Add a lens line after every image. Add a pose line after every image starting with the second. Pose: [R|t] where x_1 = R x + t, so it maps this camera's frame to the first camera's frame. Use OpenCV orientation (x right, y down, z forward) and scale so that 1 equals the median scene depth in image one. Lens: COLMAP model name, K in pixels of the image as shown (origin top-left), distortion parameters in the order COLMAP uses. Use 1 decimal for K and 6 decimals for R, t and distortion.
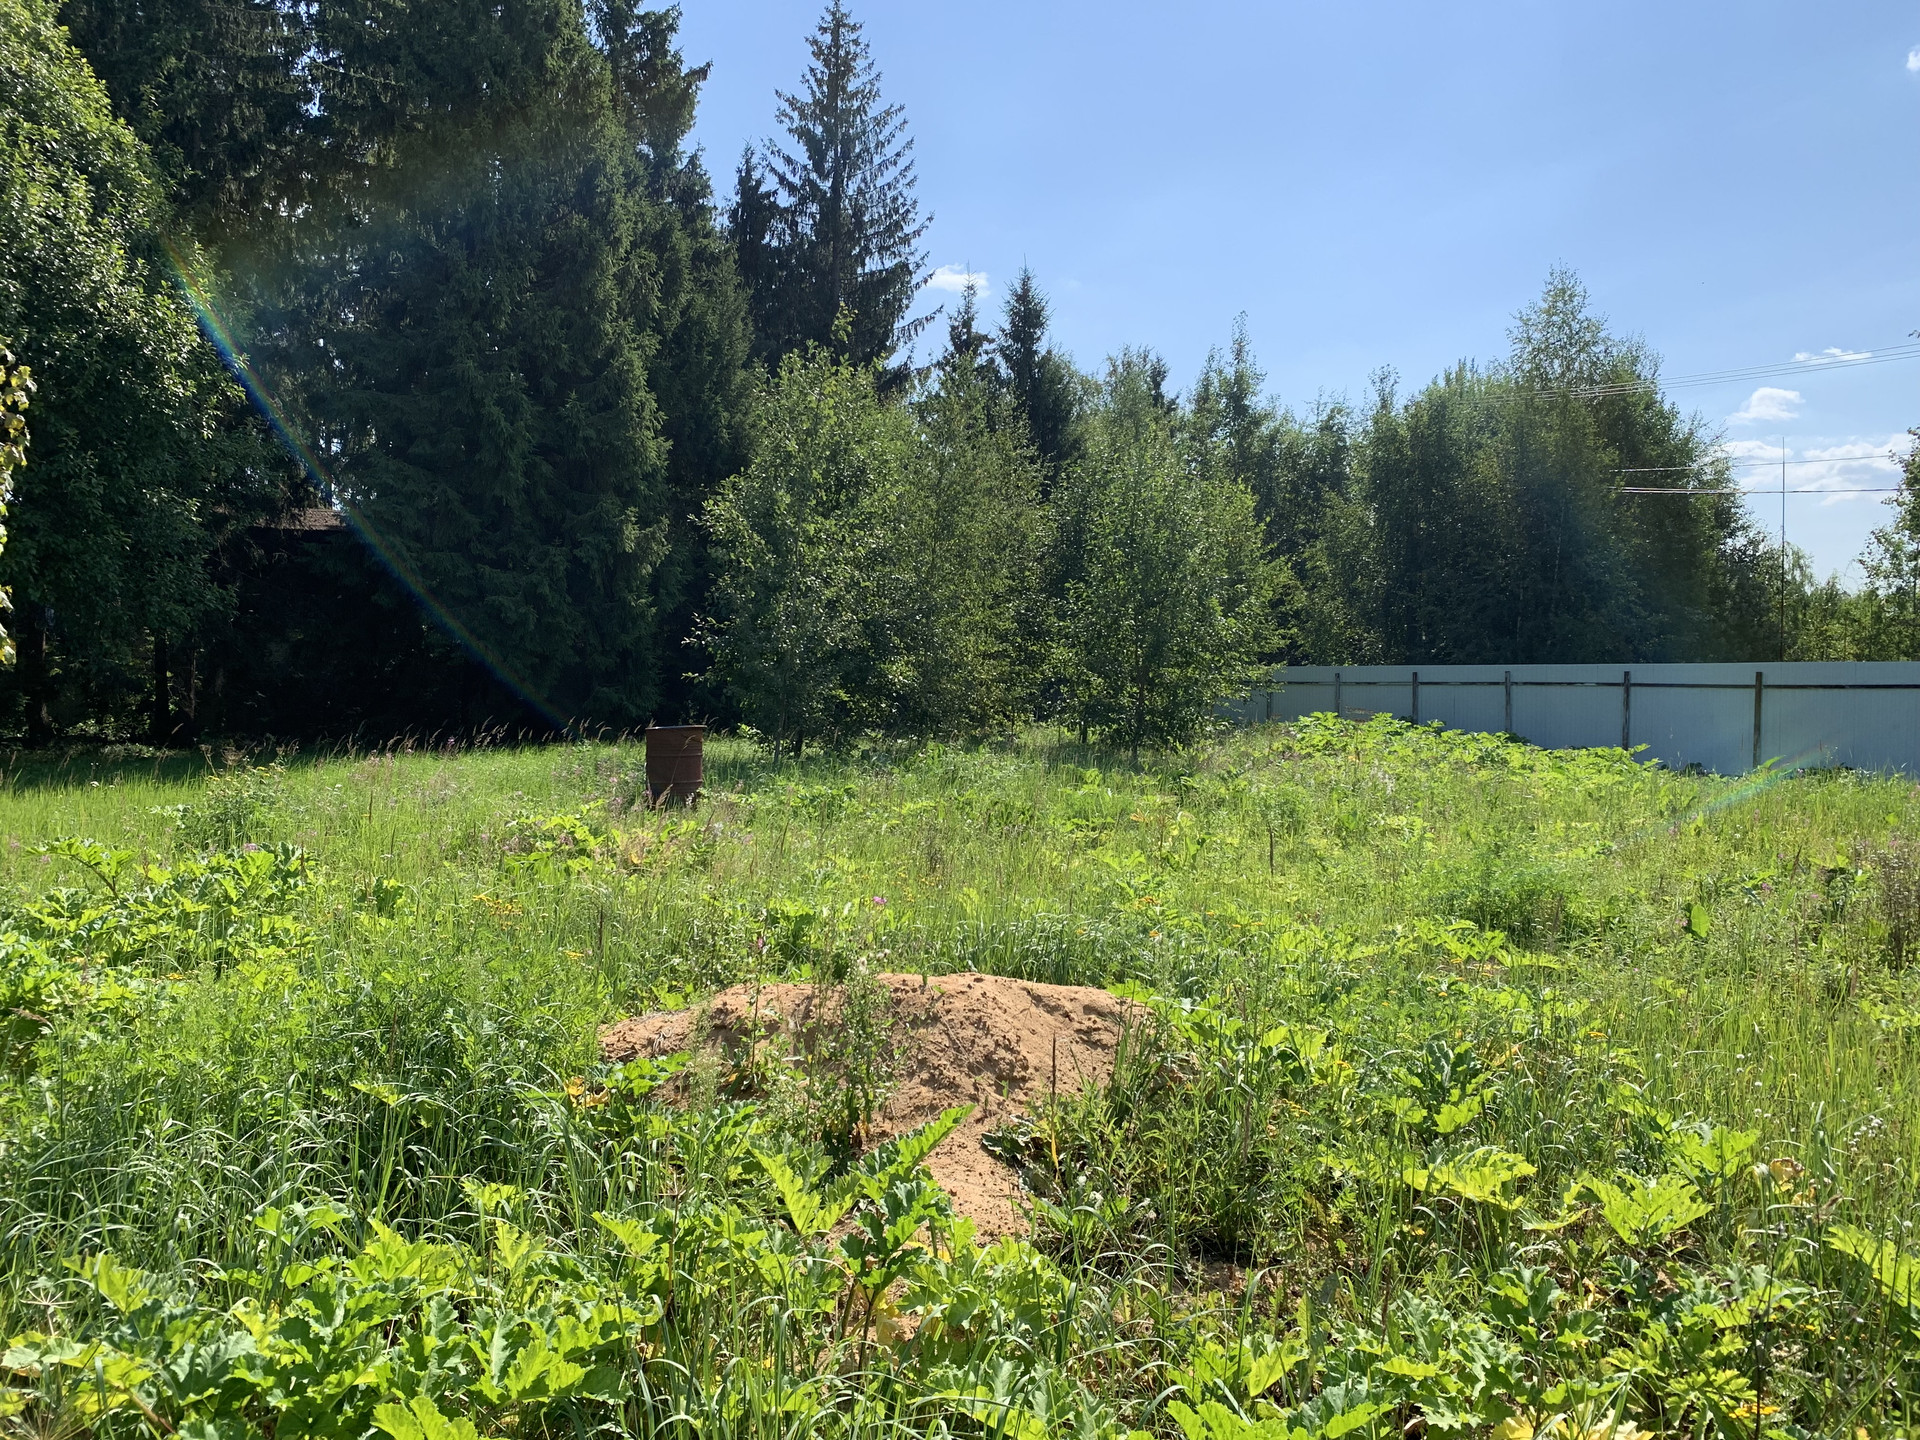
lens RADIAL K [[1441.8, 0, 947.5], [0, 1441.8, 710.6], [0, 0, 1]] dist [0.019093, -0.038681]
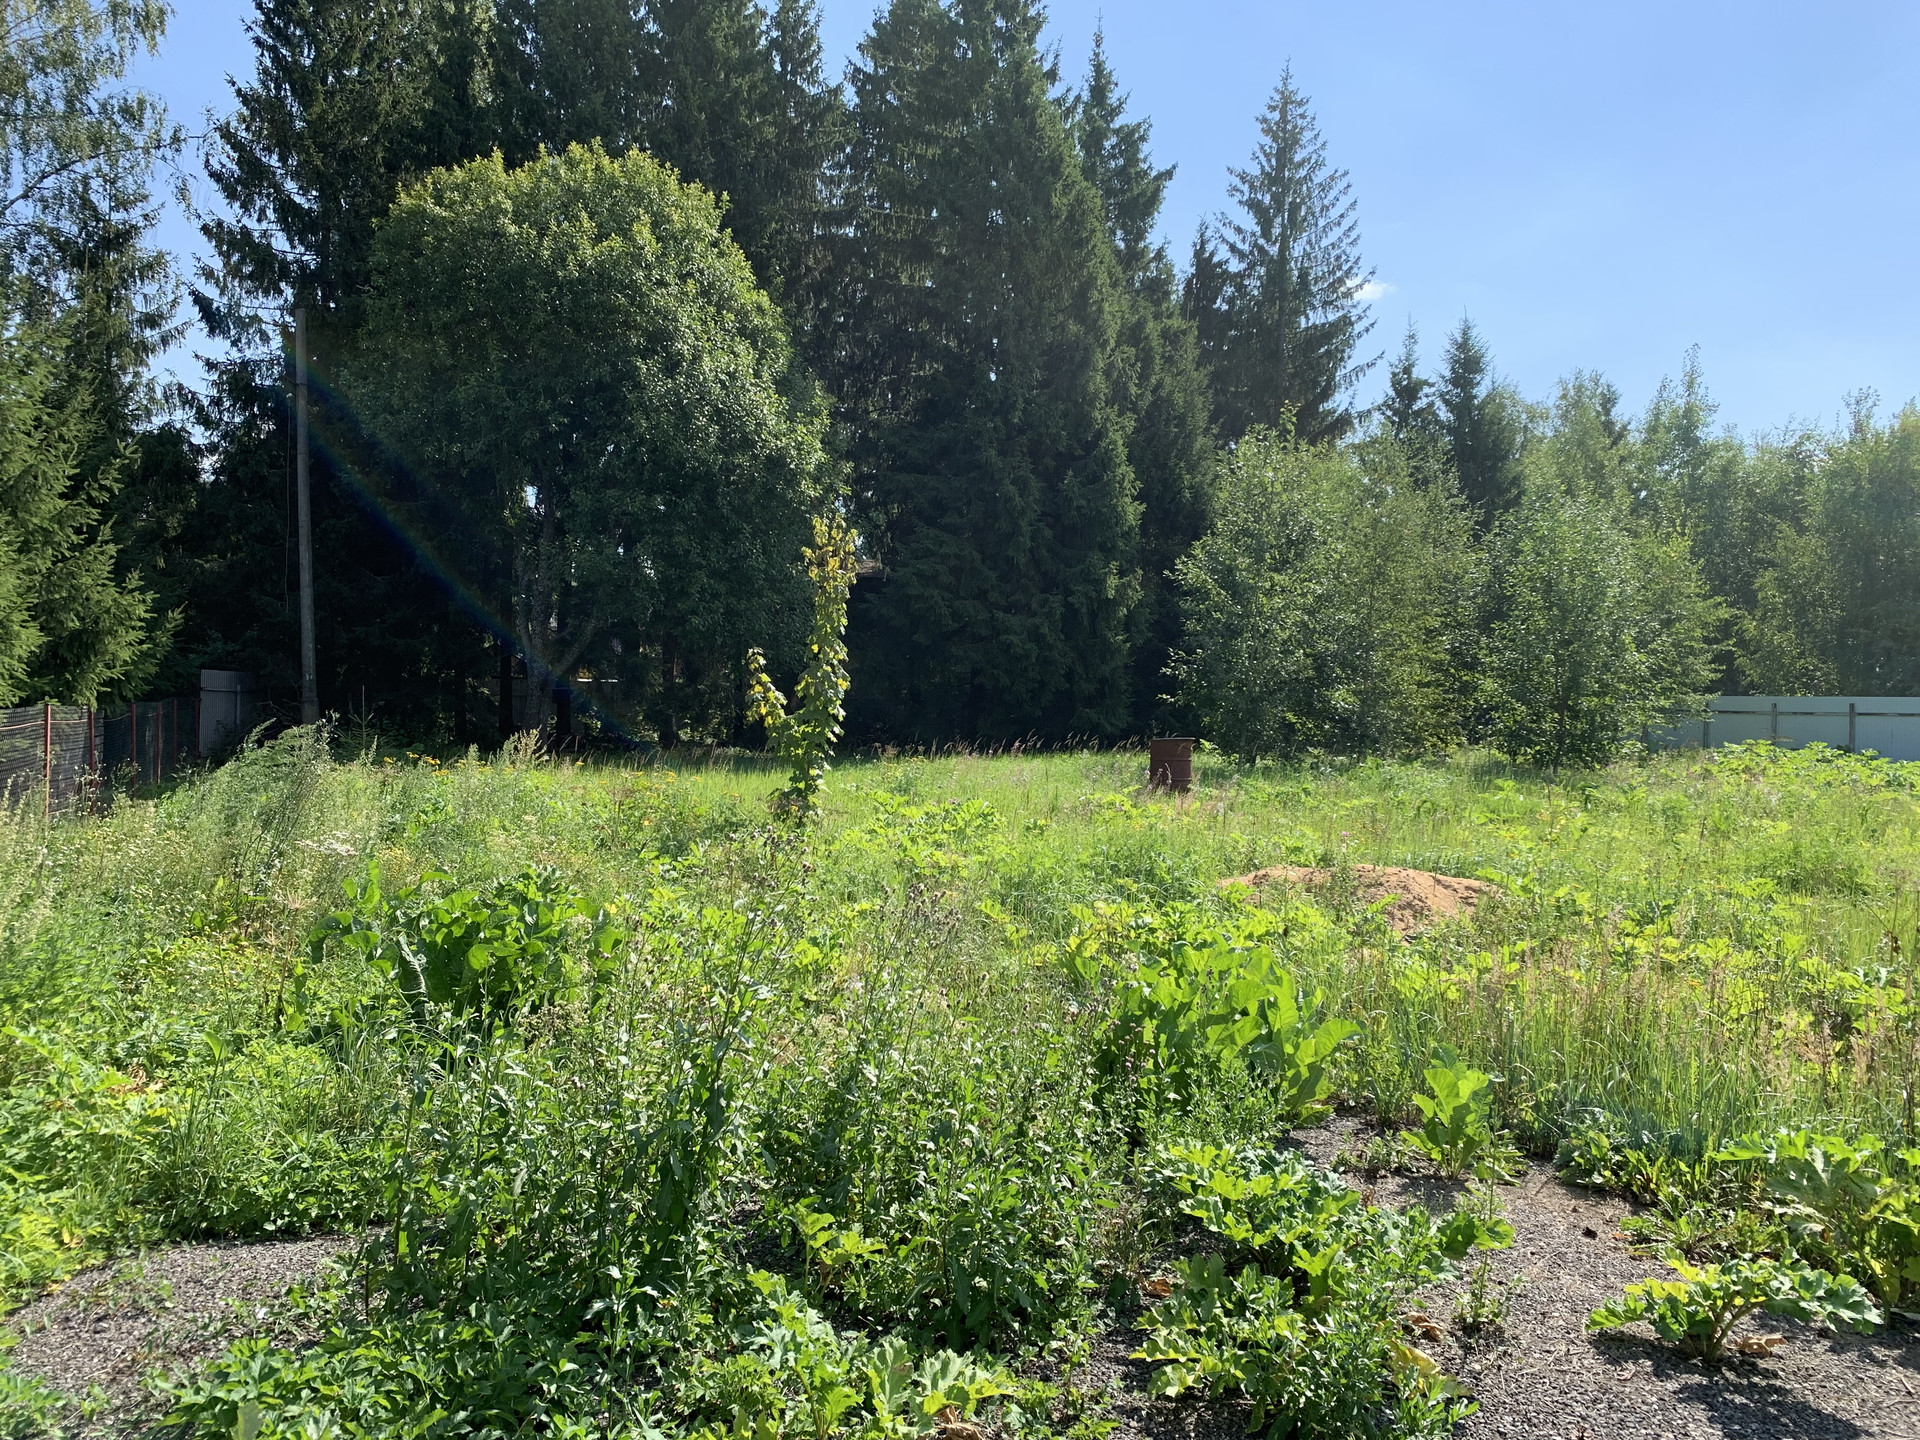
lens RADIAL K [[1441.8, 0, 945.9], [0, 1441.8, 711.8], [0, 0, 1]] dist [0.019093, -0.038681]
pose [[0.957317, 0.013439, -0.288726, -0.001386], [-0.017564, 0.999777, -0.011701, 0.001992], [0.288505, 0.016273, 0.957340, -0.129780]]
